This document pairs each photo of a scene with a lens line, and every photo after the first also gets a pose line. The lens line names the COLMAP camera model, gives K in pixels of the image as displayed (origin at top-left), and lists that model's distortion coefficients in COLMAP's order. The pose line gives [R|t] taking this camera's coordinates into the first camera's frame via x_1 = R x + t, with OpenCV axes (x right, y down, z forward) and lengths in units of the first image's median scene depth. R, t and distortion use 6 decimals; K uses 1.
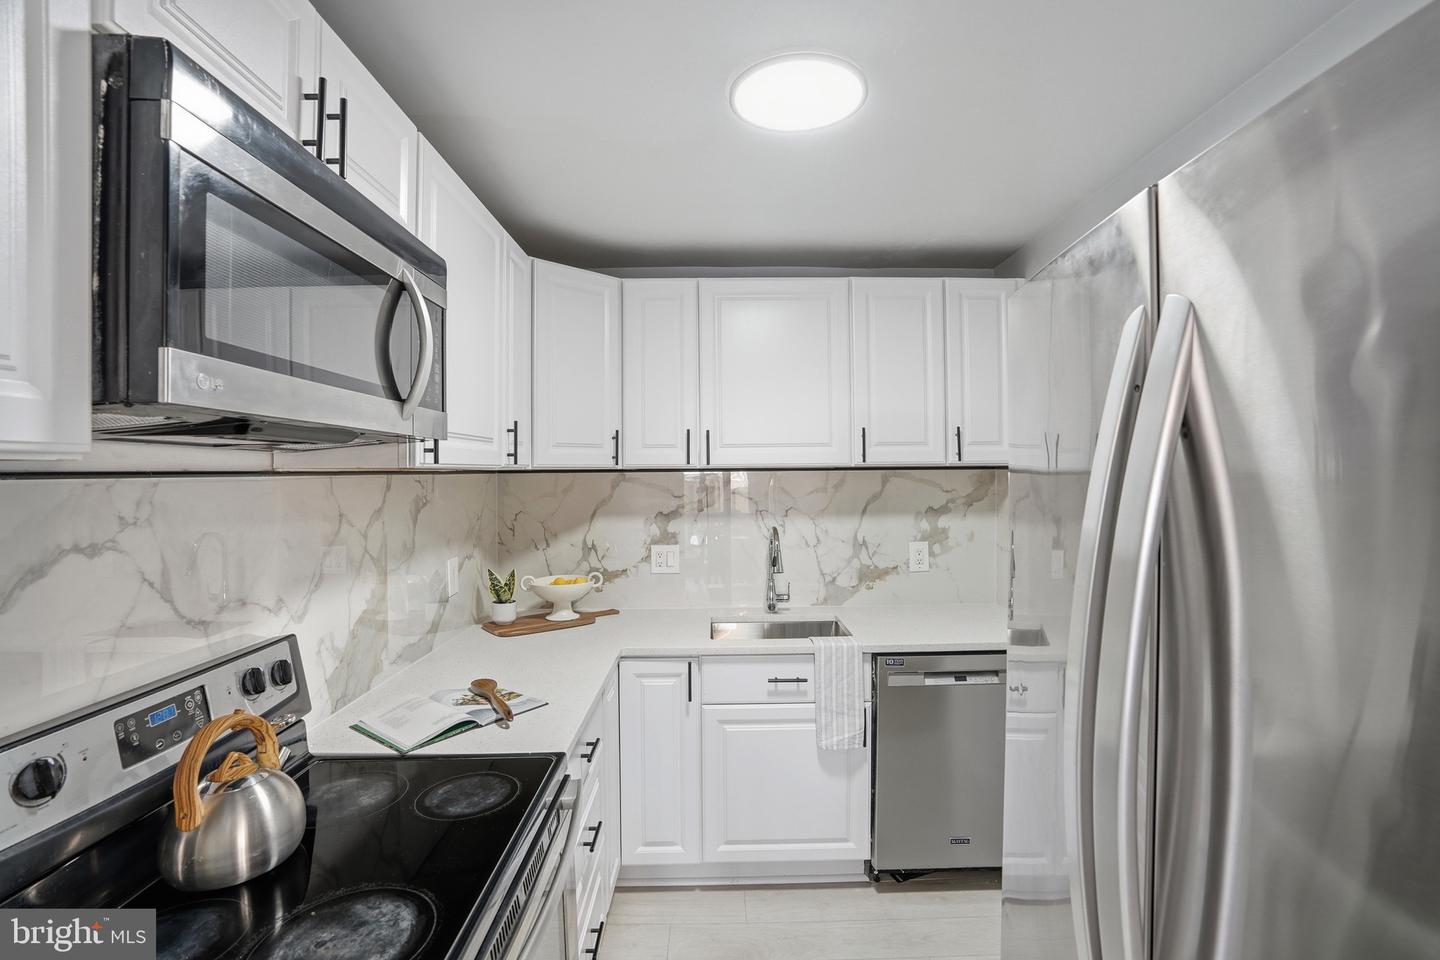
lens RADIAL K [[668.8, 0, 720.0], [0, 668.8, 480.0], [0, 0, 1]] dist [-0.044439, 0.000321]
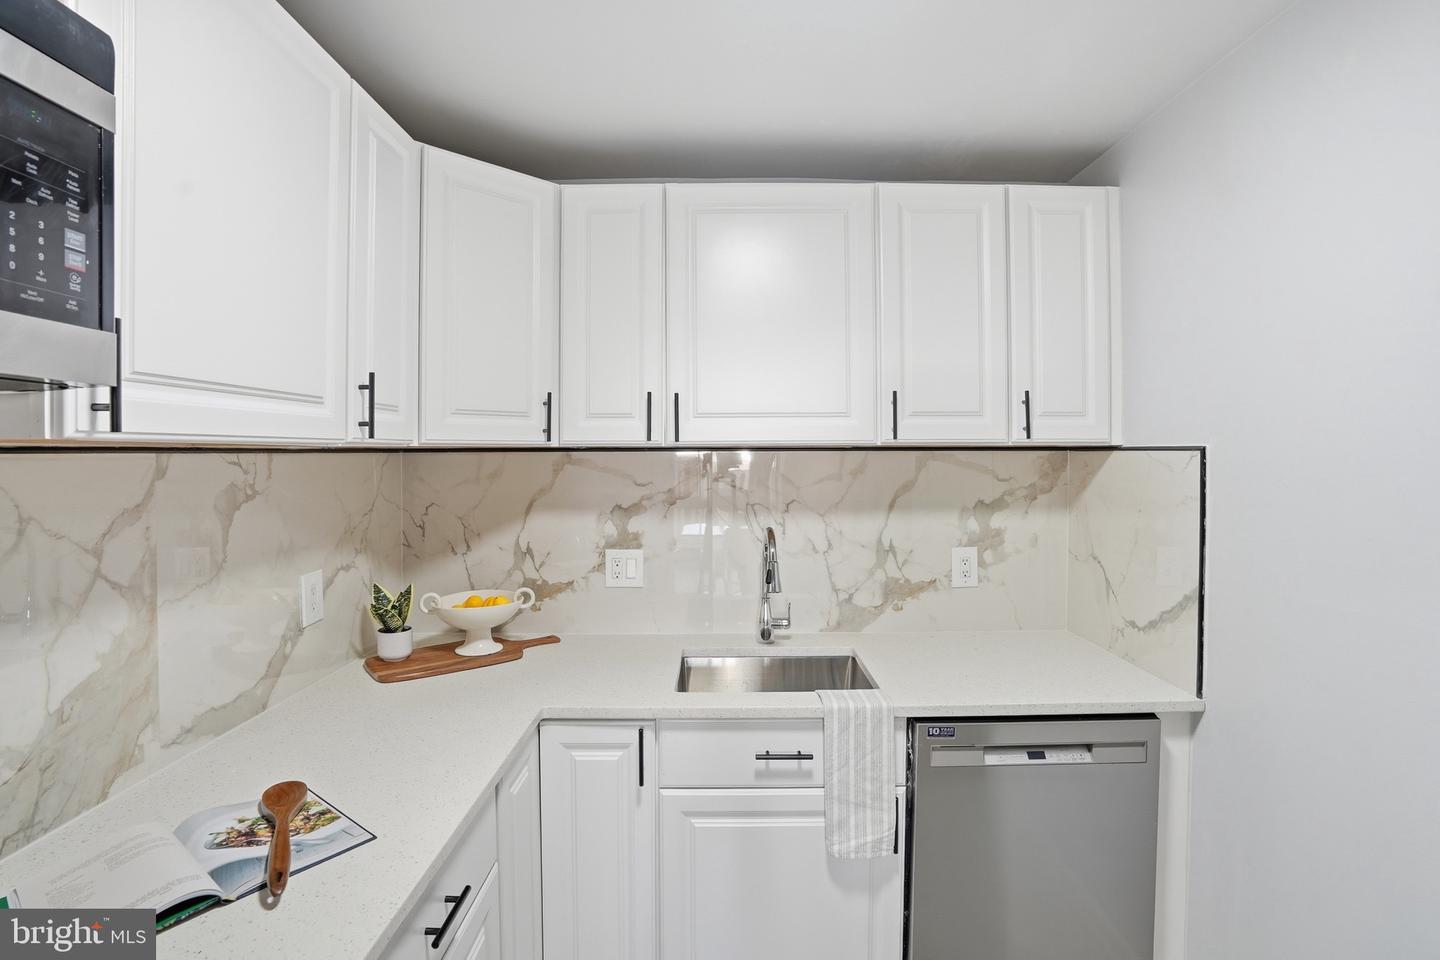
lens RADIAL K [[682.8, 0, 719.9], [0, 682.8, 462.0], [0, 0, 1]] dist [-0.071451, 0.030872]
pose [[0.999929, 0.005863, -0.010374, 0.036170], [-0.005846, 0.999982, 0.001630, -0.002528], [0.010383, -0.001569, 0.999945, 0.271372]]
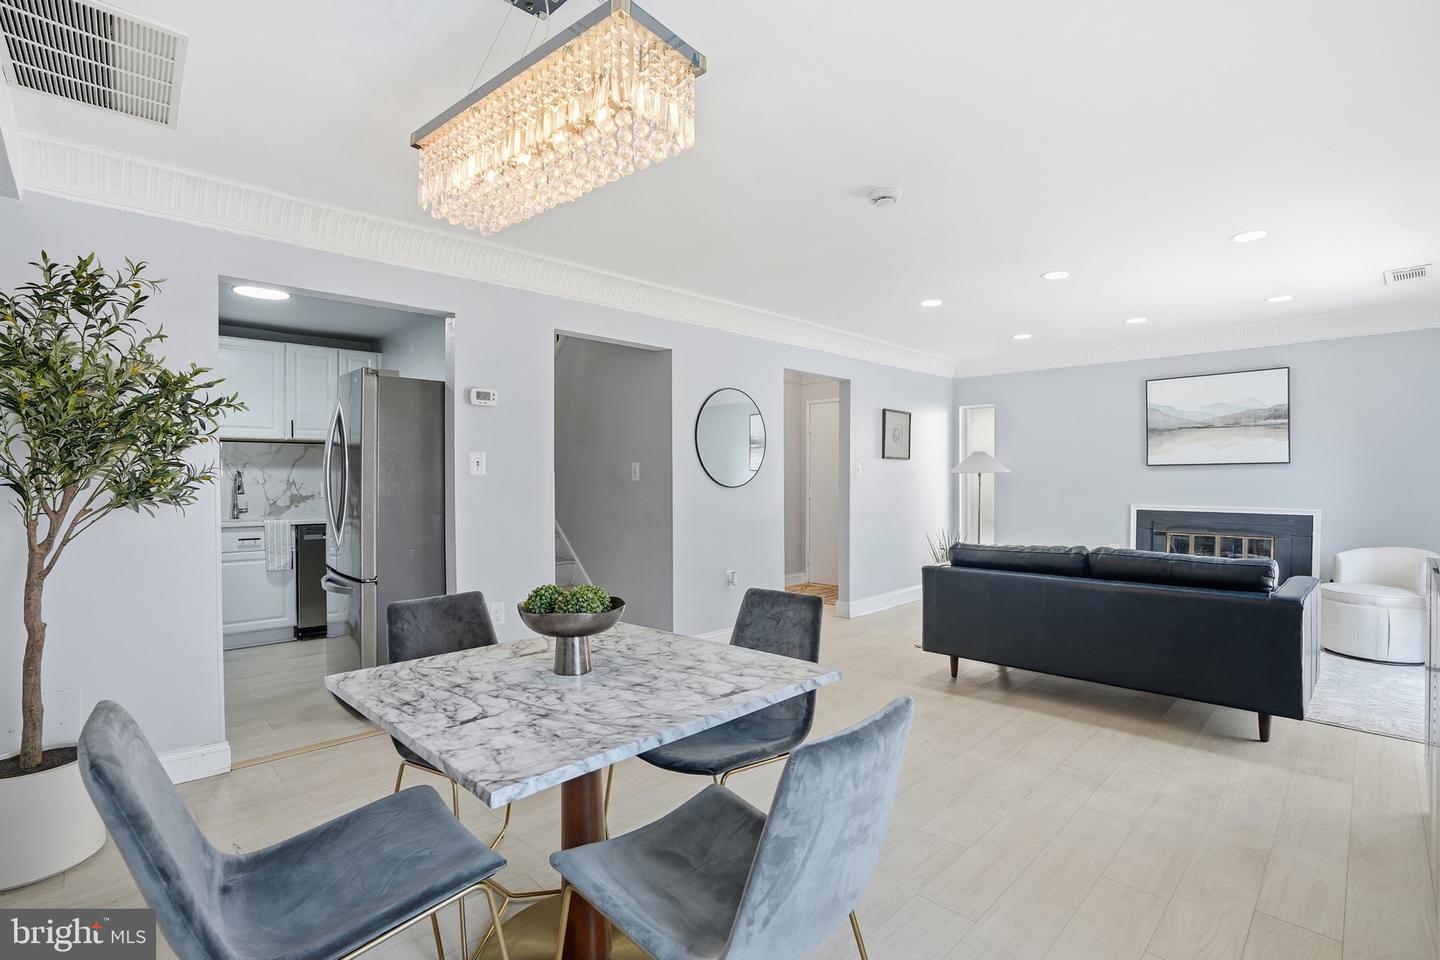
lens RADIAL K [[668.8, 0, 720.0], [0, 668.8, 480.0], [0, 0, 1]] dist [-0.044439, 0.000321]
pose [[0.721444, 0.001557, 0.692471, -0.221981], [0.001023, 0.999994, -0.003315, 0.108278], [-0.692472, 0.003100, 0.721438, -1.311709]]
